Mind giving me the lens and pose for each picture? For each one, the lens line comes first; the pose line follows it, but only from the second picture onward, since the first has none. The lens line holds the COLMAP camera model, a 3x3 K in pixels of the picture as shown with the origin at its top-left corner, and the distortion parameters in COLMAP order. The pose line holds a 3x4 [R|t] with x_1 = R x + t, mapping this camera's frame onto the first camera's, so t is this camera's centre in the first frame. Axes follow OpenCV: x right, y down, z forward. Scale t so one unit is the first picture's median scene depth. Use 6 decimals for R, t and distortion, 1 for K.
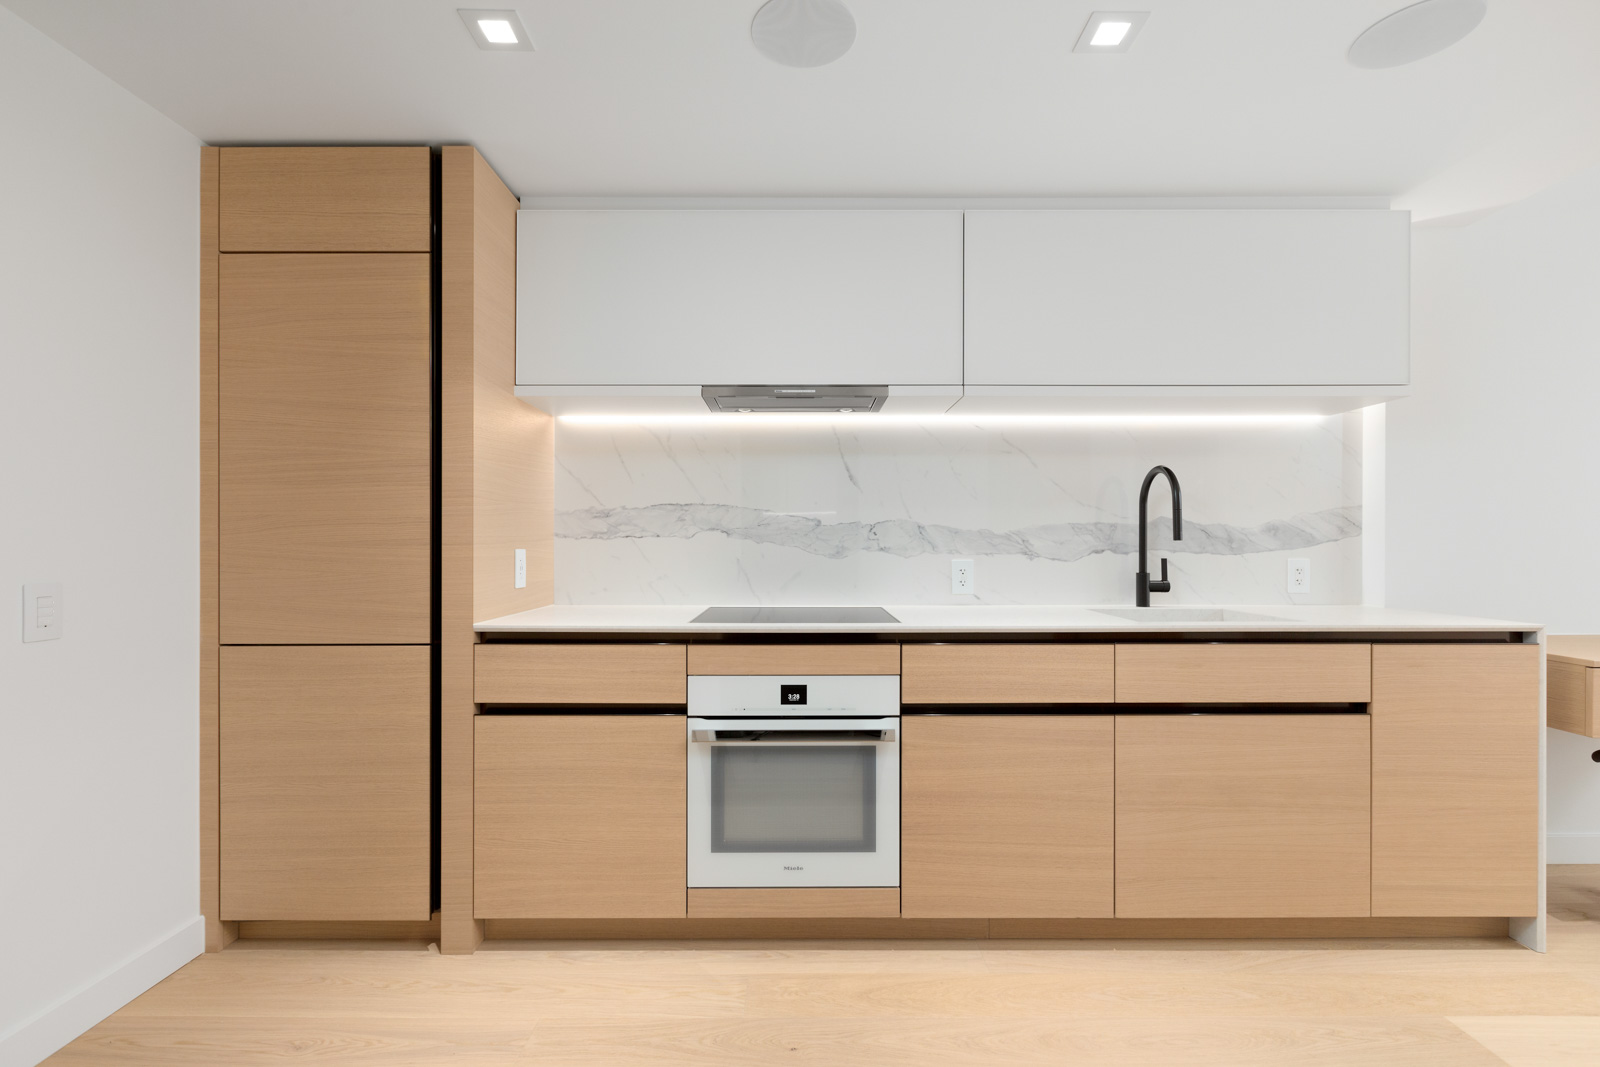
lens RADIAL K [[727.2, 0, 801.2], [0, 727.2, 543.0], [0, 0, 1]] dist [0.001132, 0.000043]
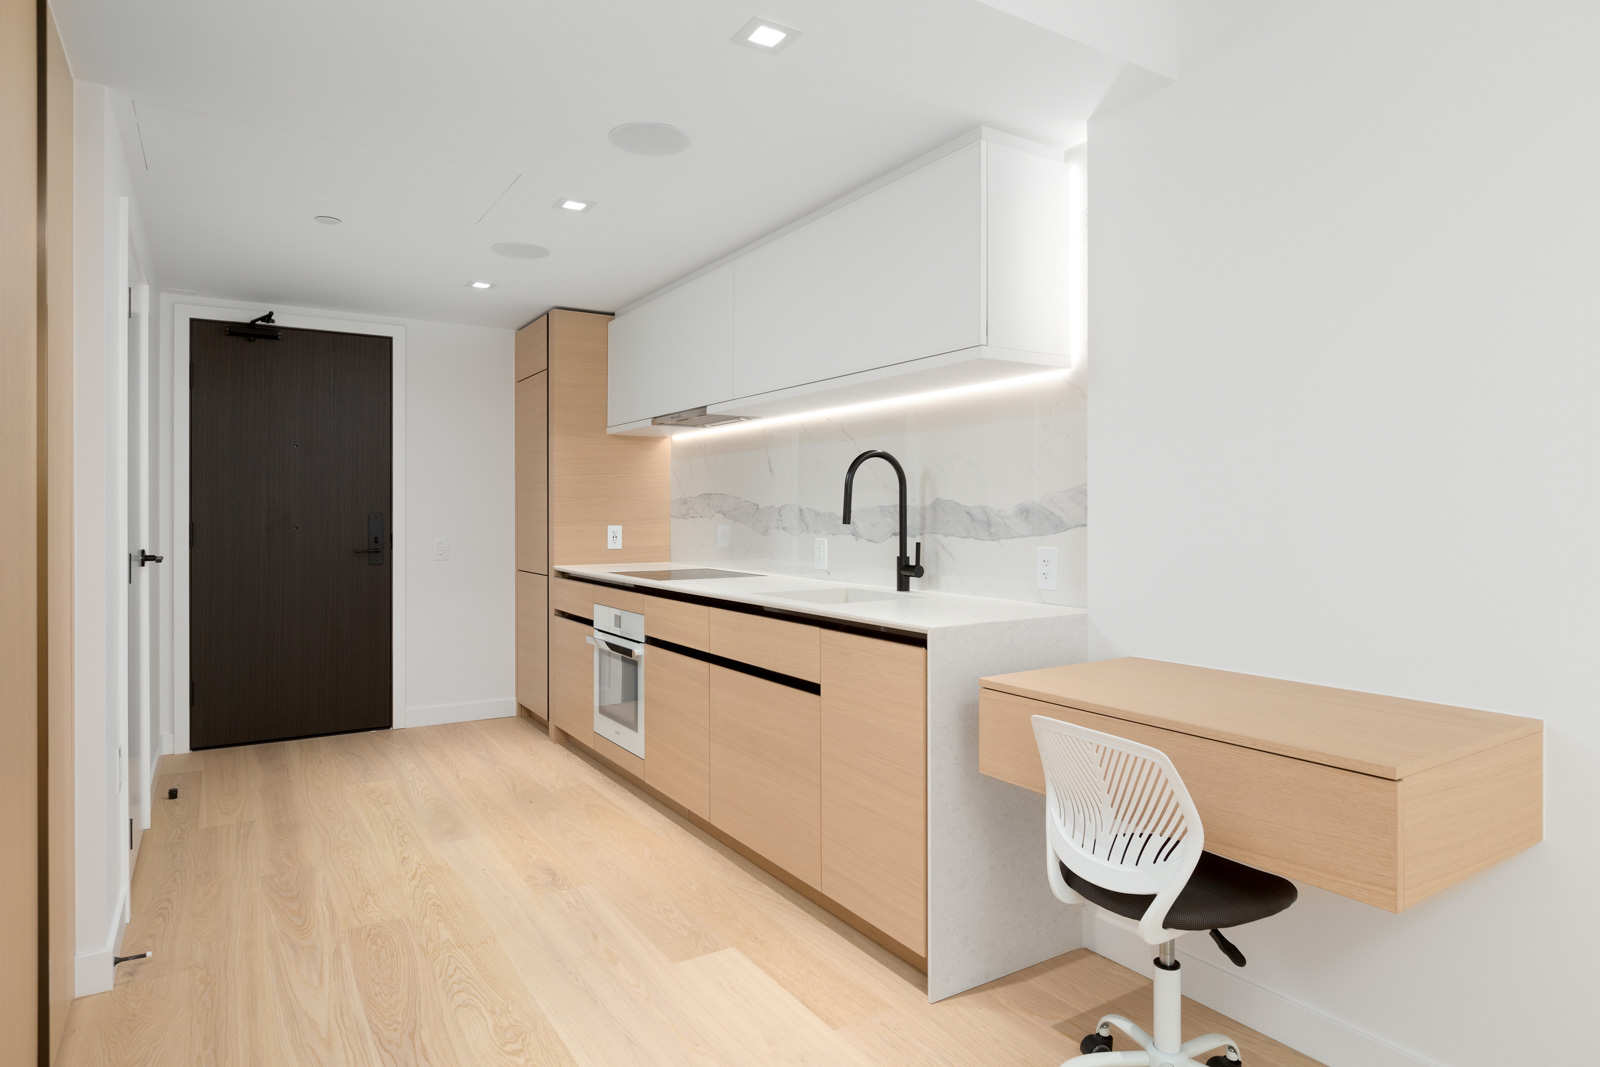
lens RADIAL K [[937.8, 0, 801.4], [0, 937.8, 521.0], [0, 0, 1]] dist [-0.007365, -0.000235]
pose [[0.523682, 0.007164, -0.851884, 1.443527], [0.000812, 0.999960, 0.008909, -0.017546], [0.851913, -0.005357, 0.523655, 0.218041]]
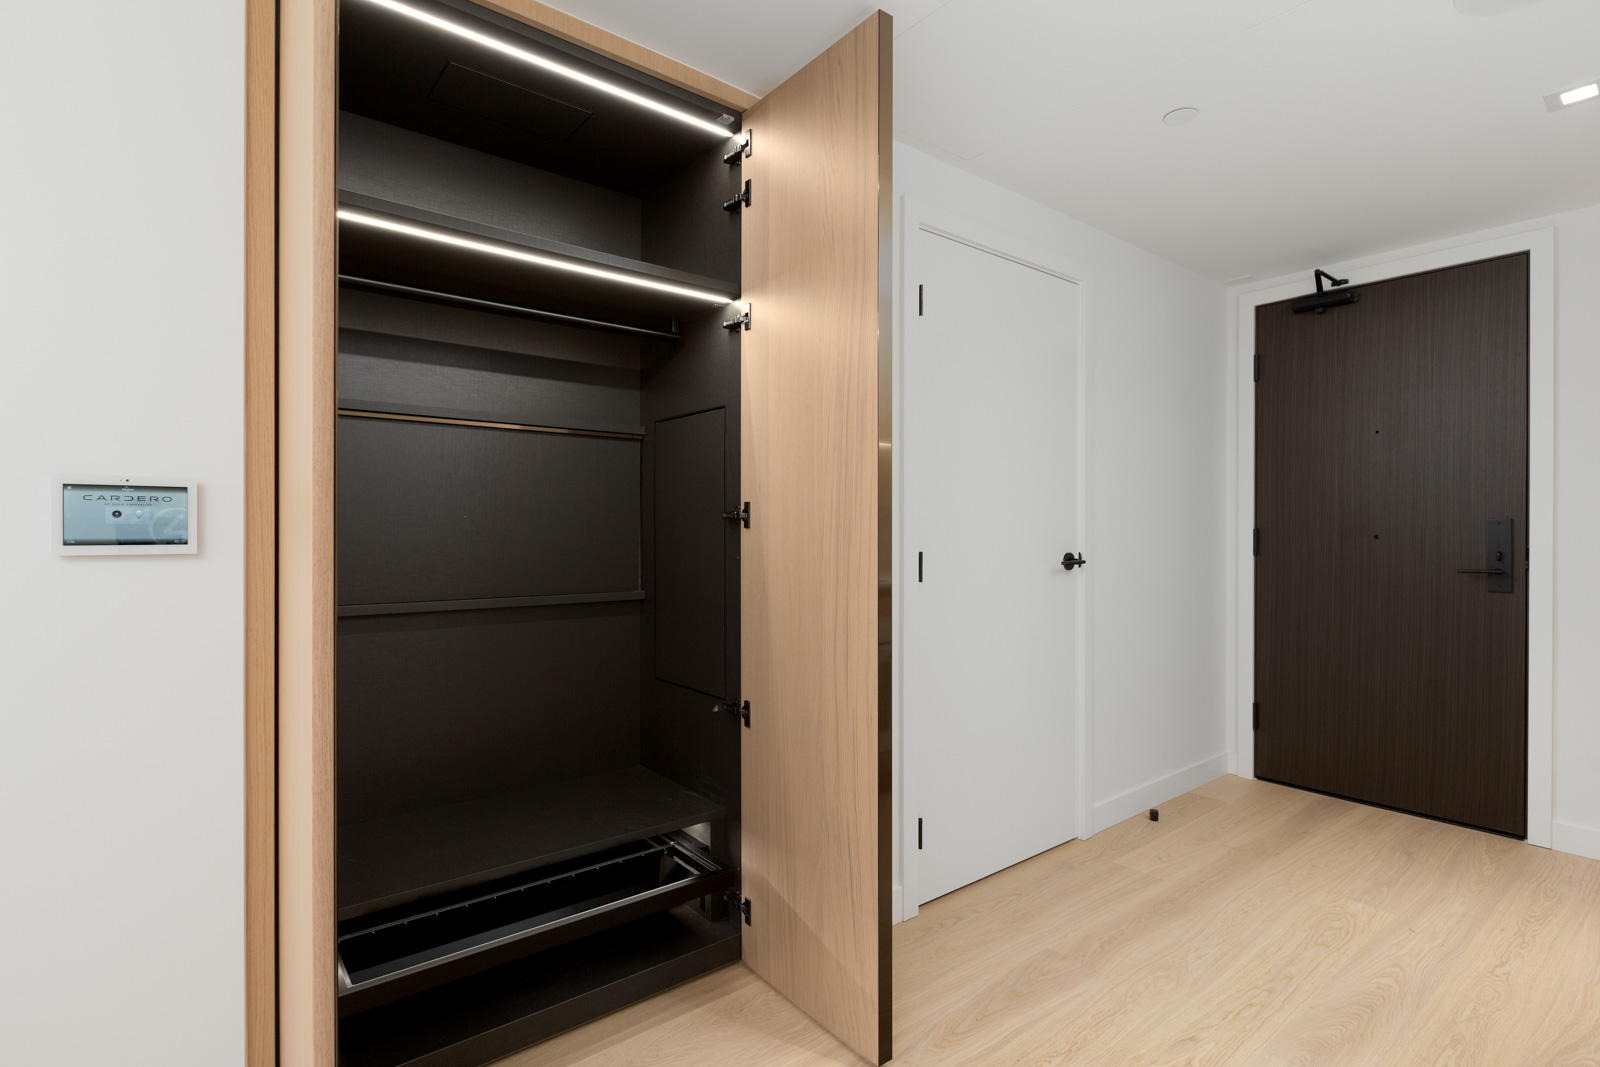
lens RADIAL K [[781.1, 0, 800.6], [0, 781.1, 535.5], [0, 0, 1]] dist [-0.002482, -0.000402]
pose [[-0.786271, 0.001916, -0.617878, 0.793880], [-0.002796, 0.999974, 0.006660, 0.003578], [0.617875, 0.006964, -0.786246, 0.732859]]
